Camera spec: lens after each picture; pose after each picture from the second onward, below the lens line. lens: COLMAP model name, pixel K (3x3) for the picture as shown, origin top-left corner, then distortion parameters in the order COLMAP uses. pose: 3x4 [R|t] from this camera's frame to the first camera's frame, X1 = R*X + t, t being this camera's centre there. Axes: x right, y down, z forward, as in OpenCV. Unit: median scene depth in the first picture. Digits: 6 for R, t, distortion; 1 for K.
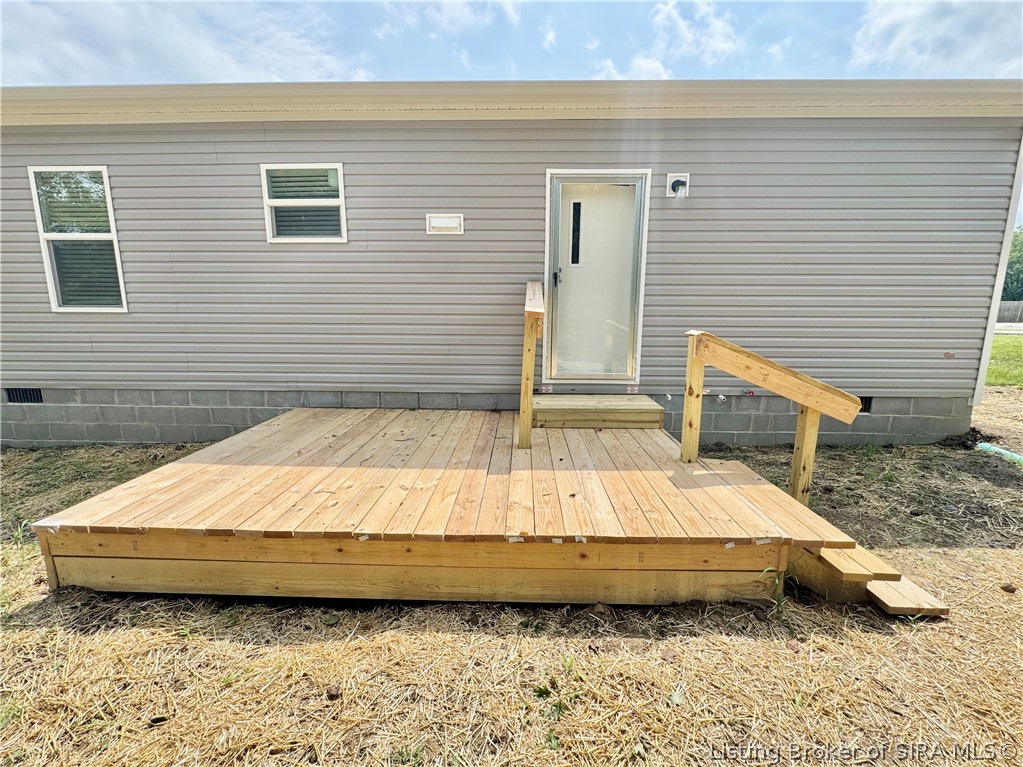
lens RADIAL K [[410.4, 0, 513.0], [0, 410.4, 382.9], [0, 0, 1]] dist [-0.003593, 0.000812]
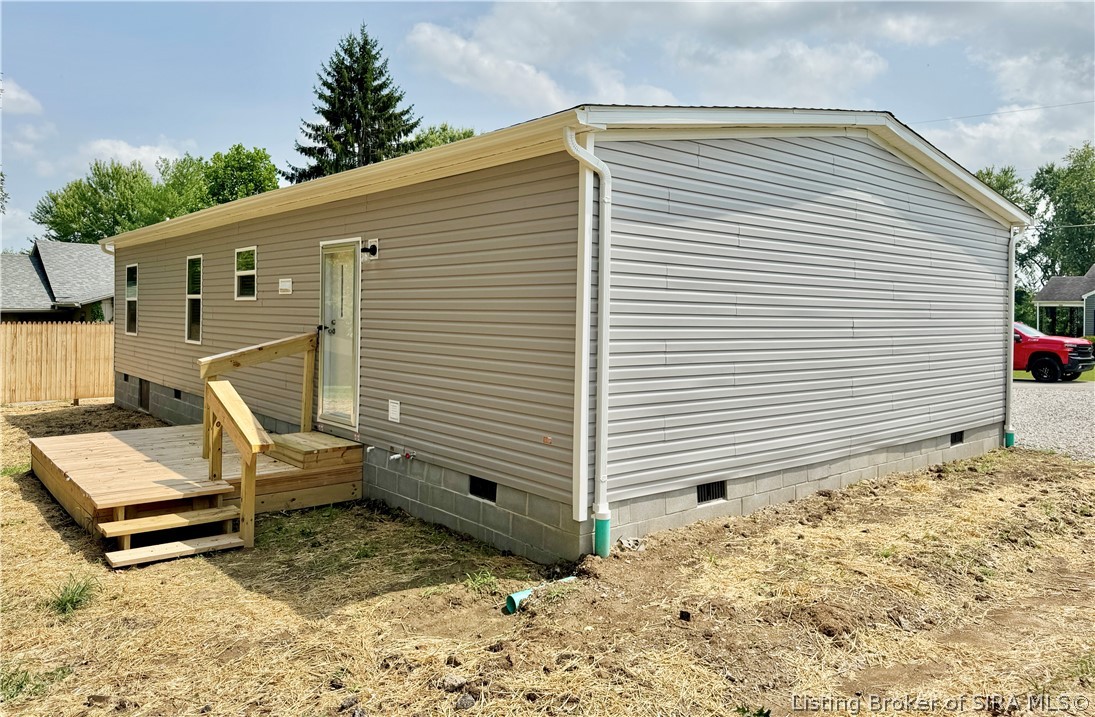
lens RADIAL K [[774.6, 0, 545.9], [0, 774.6, 306.8], [0, 0, 1]] dist [0.056215, -0.001513]
pose [[0.667339, 0.001741, -0.744752, 2.156465], [-0.137853, 0.983006, -0.121226, -0.139893], [0.731885, 0.183565, 0.656238, 0.012500]]
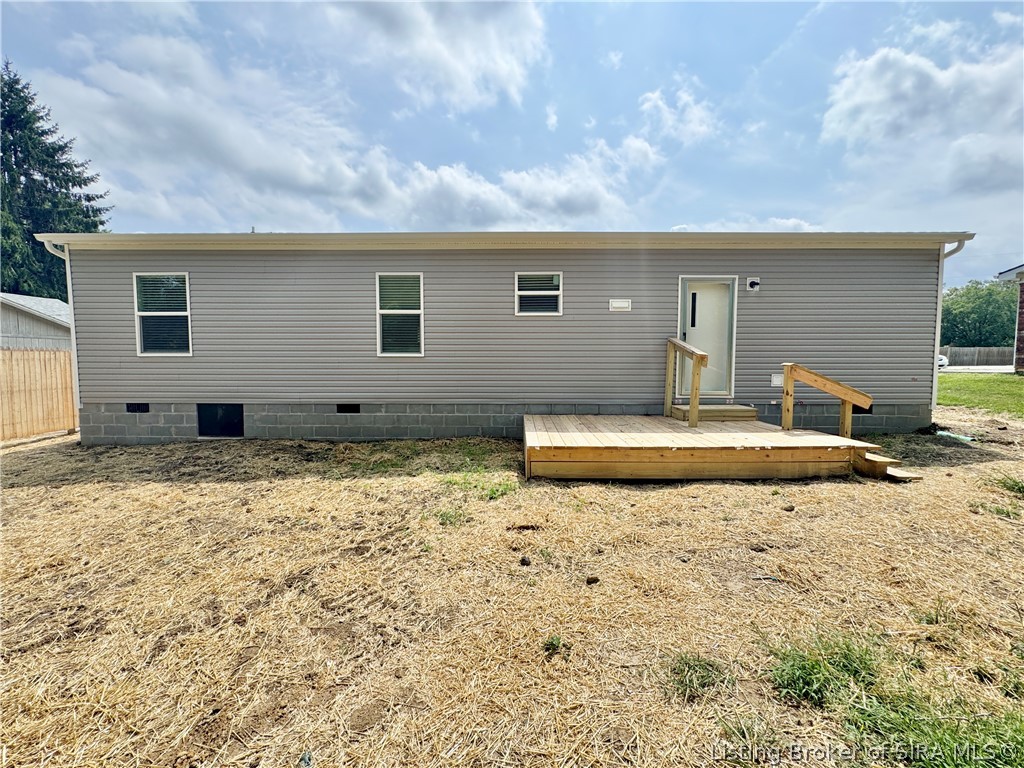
lens RADIAL K [[410.8, 0, 508.5], [0, 410.8, 384.0], [0, 0, 1]] dist [-0.003593, 0.000812]
pose [[0.999729, -0.005208, 0.022695, -0.666965], [0.007618, 0.994186, -0.107403, 0.122774], [-0.022004, 0.107546, 0.993957, -0.660346]]
